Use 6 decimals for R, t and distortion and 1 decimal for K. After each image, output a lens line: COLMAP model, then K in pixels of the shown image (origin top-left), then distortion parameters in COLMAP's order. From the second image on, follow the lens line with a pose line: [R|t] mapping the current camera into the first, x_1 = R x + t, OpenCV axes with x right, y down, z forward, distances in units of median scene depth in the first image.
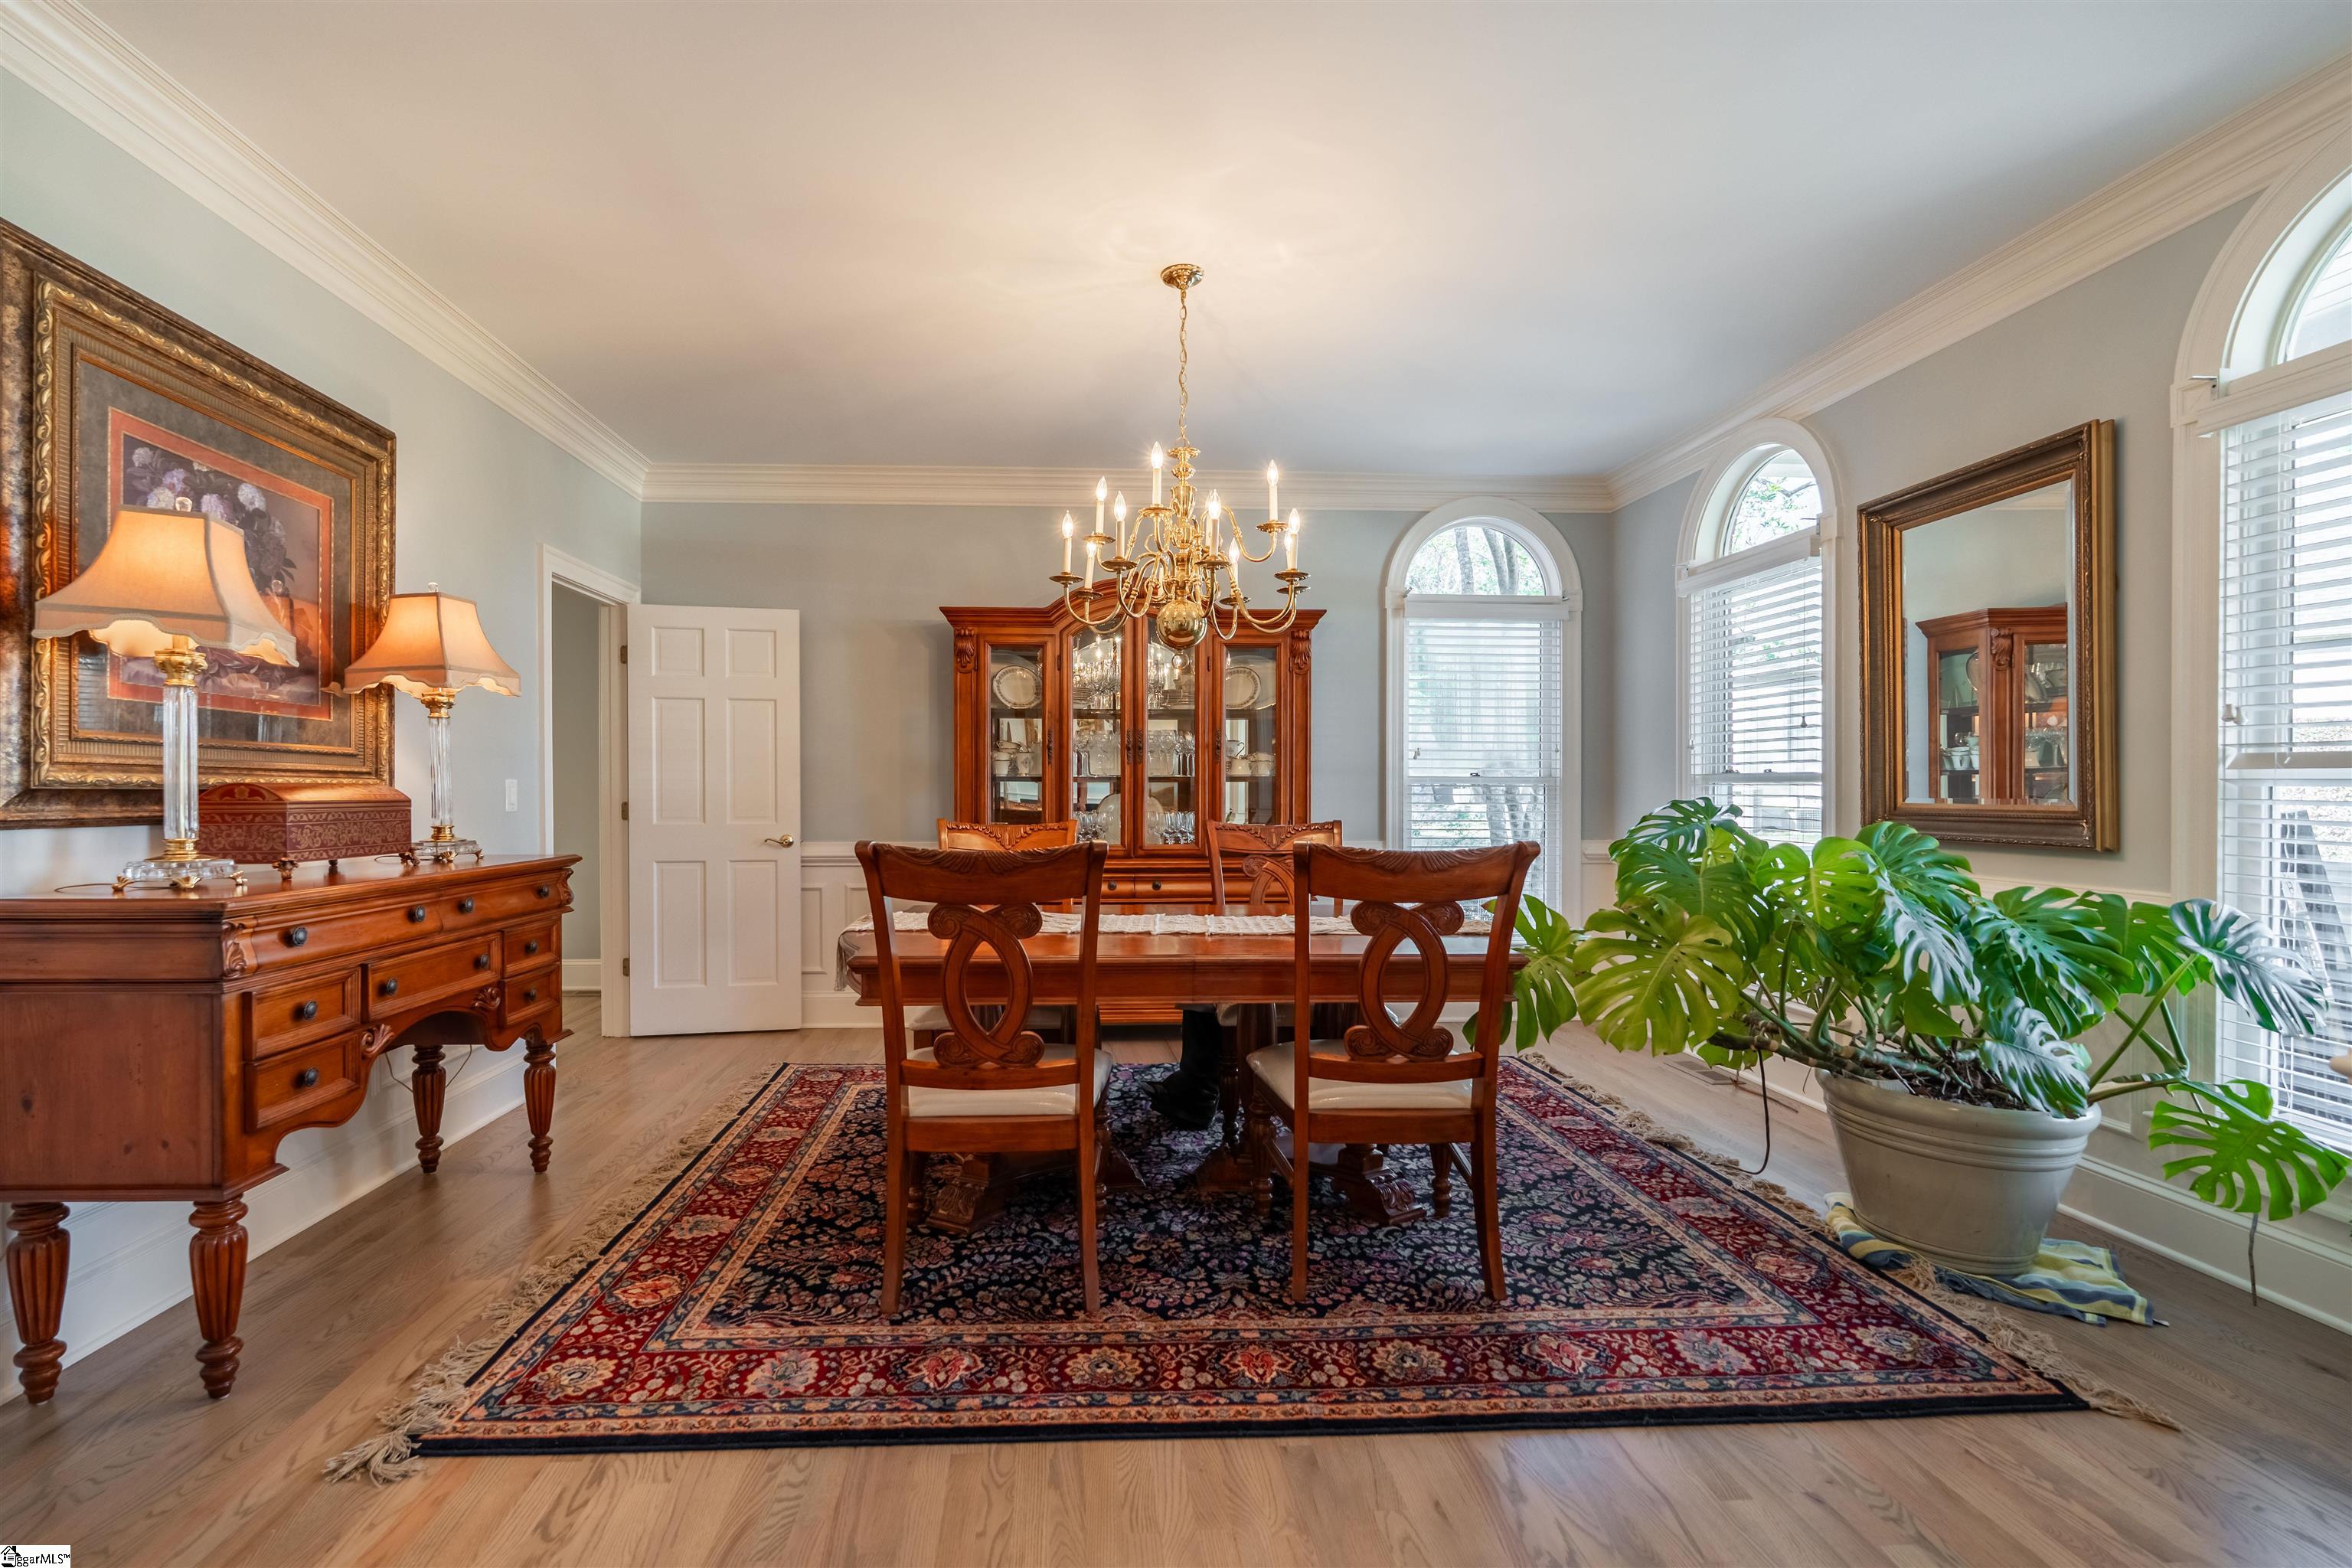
lens RADIAL K [[1038.4, 0, 1189.4], [0, 1038.4, 791.8], [0, 0, 1]] dist [-0.001144, -0.000730]
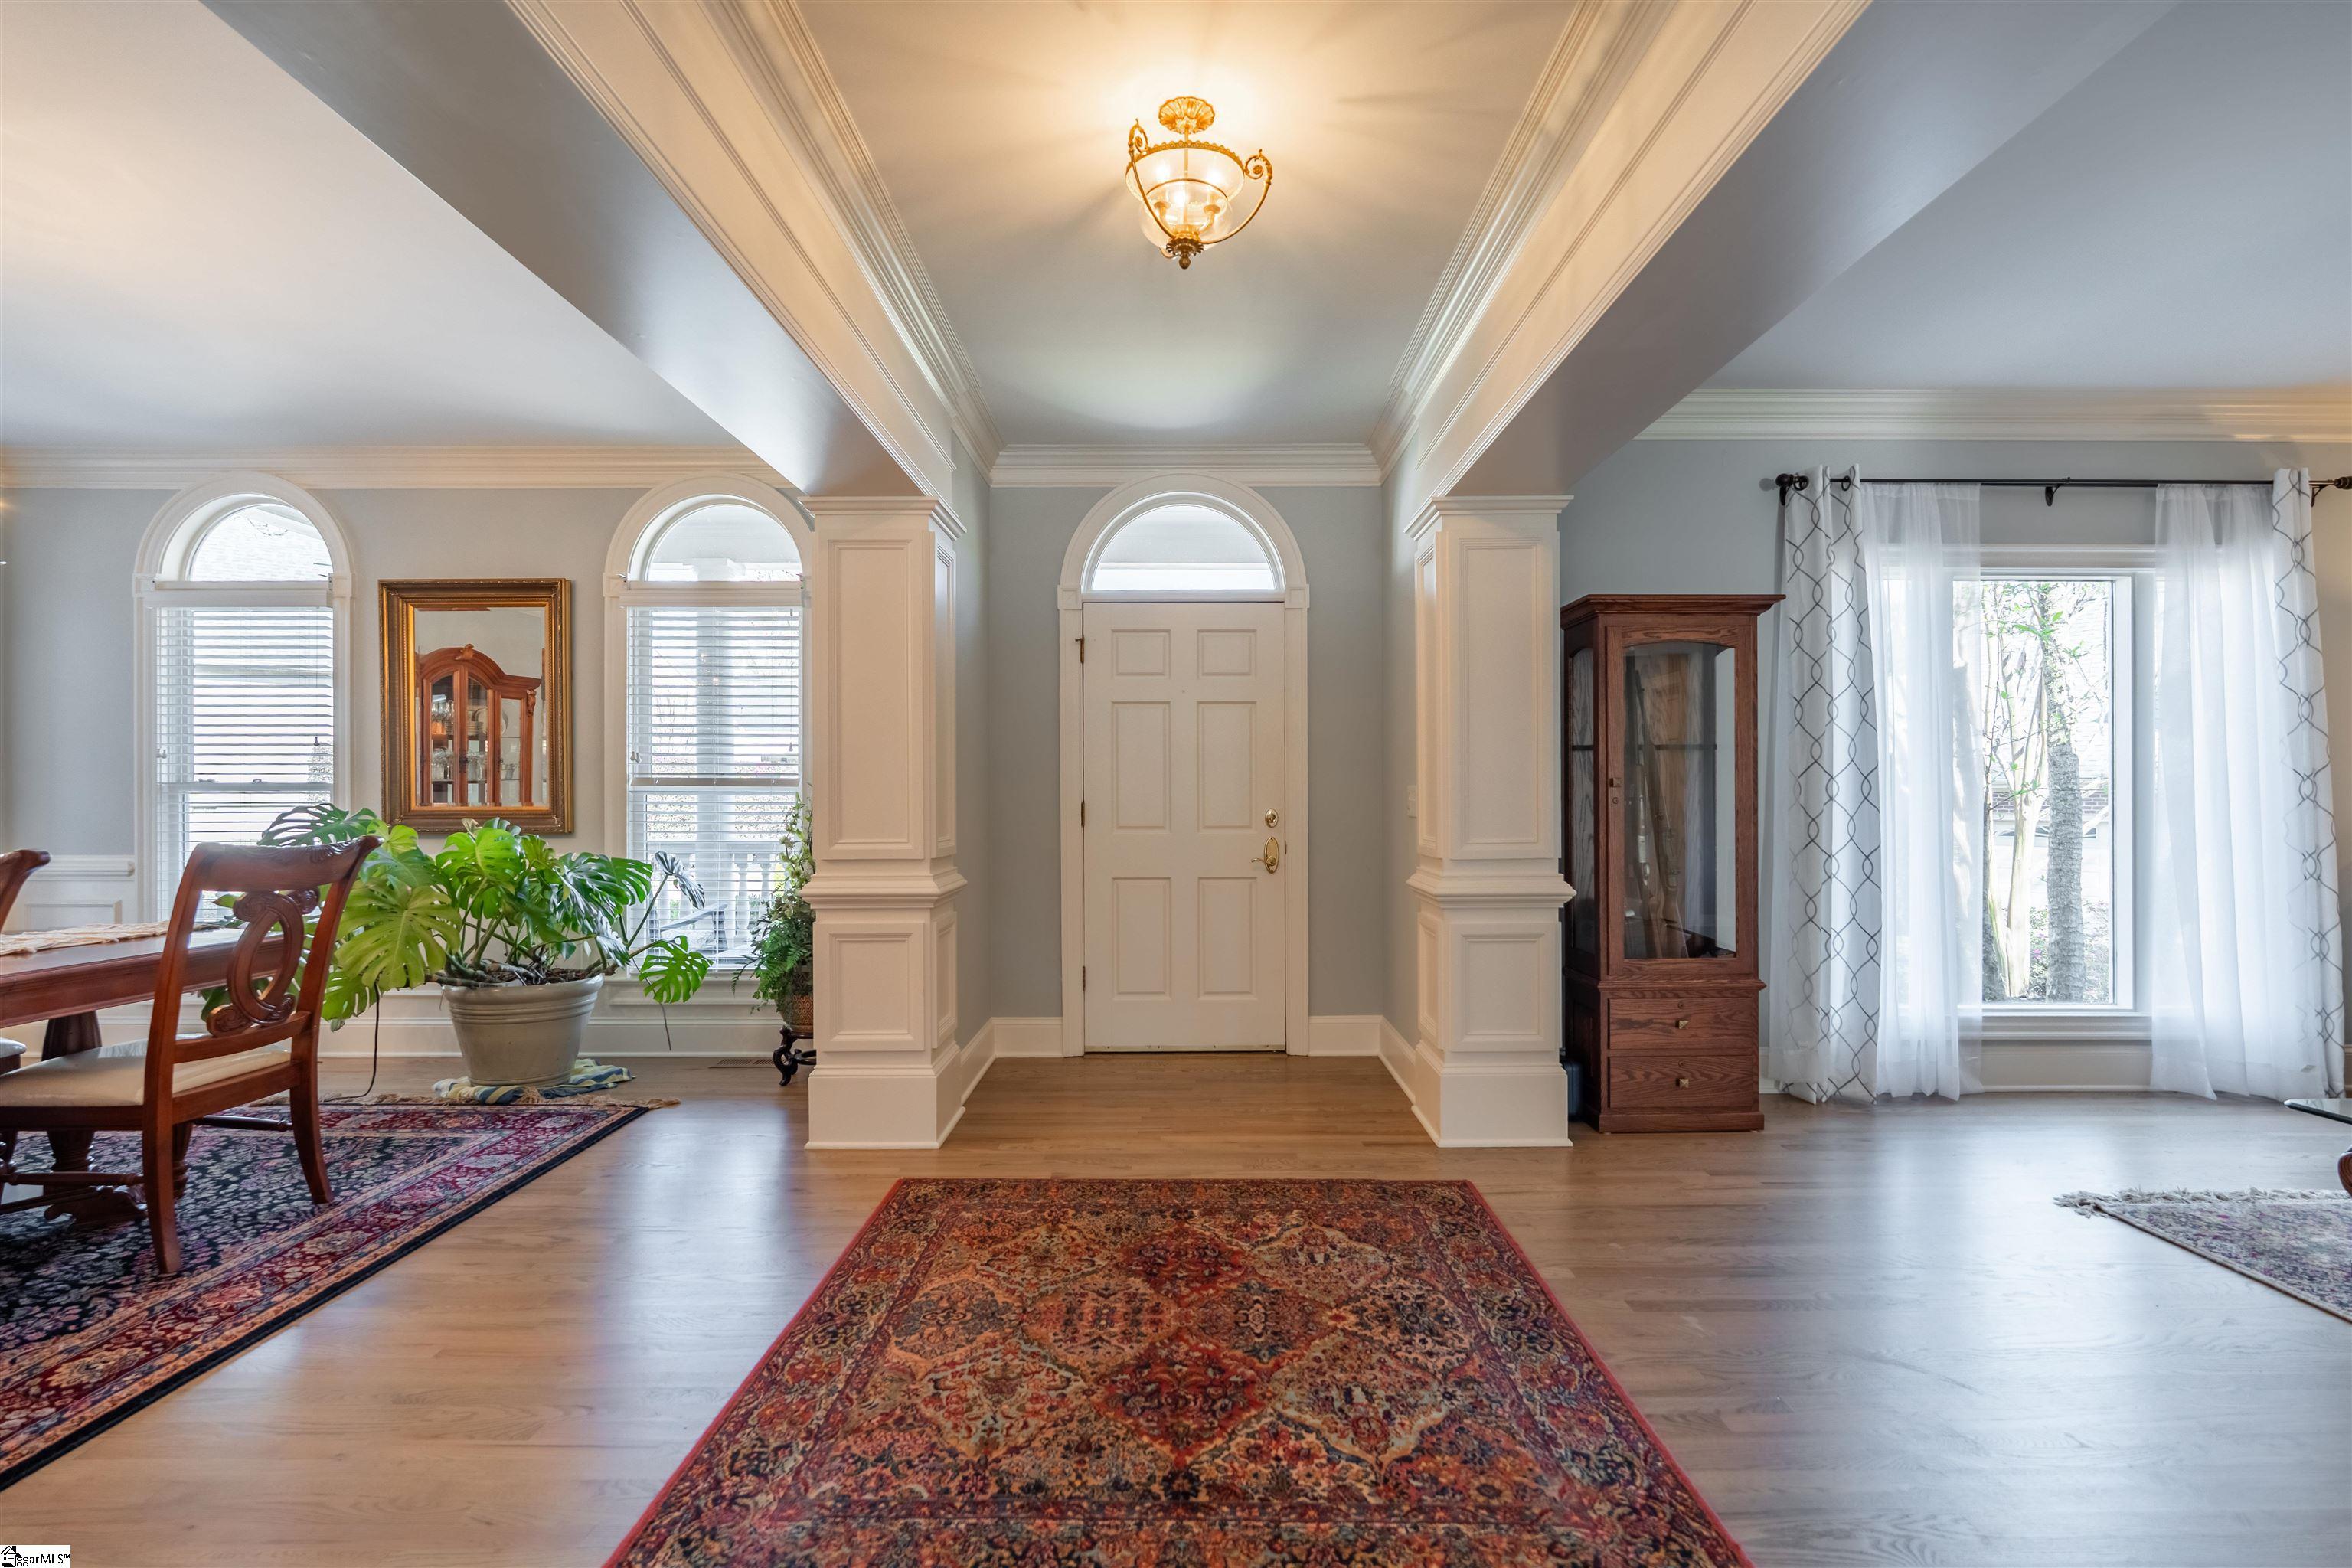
lens RADIAL K [[1038.4, 0, 1189.4], [0, 1038.4, 791.8], [0, 0, 1]] dist [-0.001144, -0.000730]
pose [[0.025948, 0.010662, 0.999606, -0.933706], [0.007040, 0.999916, -0.010848, 0.018212], [-0.999639, 0.007318, 0.025871, -0.069777]]
